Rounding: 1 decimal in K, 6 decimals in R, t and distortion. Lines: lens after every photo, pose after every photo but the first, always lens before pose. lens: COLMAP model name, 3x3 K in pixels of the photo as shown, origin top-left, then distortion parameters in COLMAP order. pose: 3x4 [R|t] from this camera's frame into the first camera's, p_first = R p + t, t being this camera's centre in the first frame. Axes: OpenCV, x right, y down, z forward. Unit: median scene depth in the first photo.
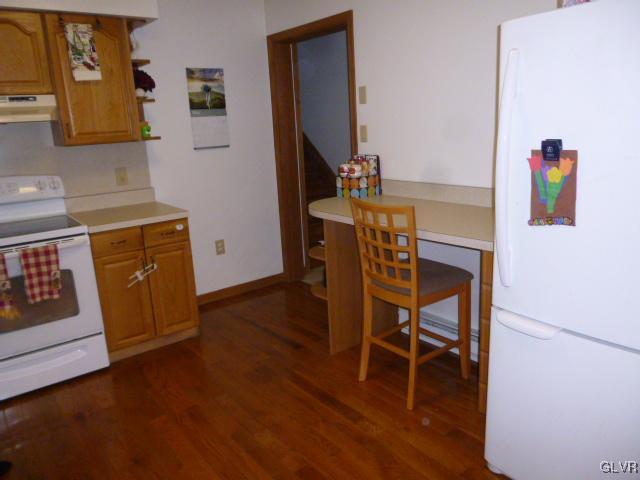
lens RADIAL K [[490.5, 0, 322.5], [0, 490.5, 240.4], [0, 0, 1]] dist [-0.061765, 0.044990]
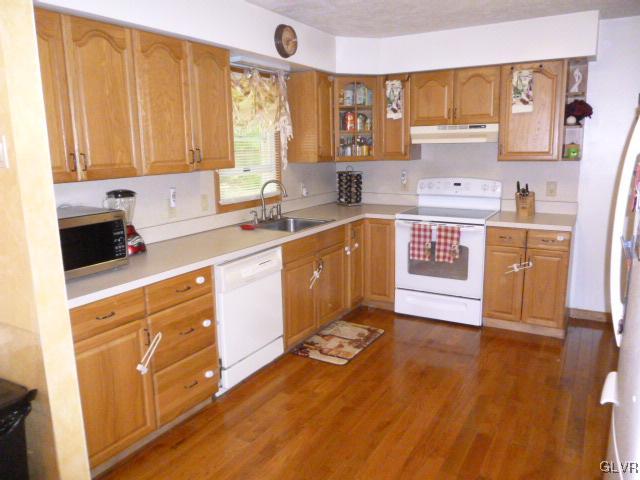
lens RADIAL K [[490.5, 0, 322.5], [0, 490.5, 240.4], [0, 0, 1]] dist [-0.061765, 0.044990]
pose [[0.361670, 0.218316, -0.906384, 0.592033], [-0.220902, 0.964579, 0.144187, -0.068872], [0.905758, 0.148074, 0.397086, 0.043105]]
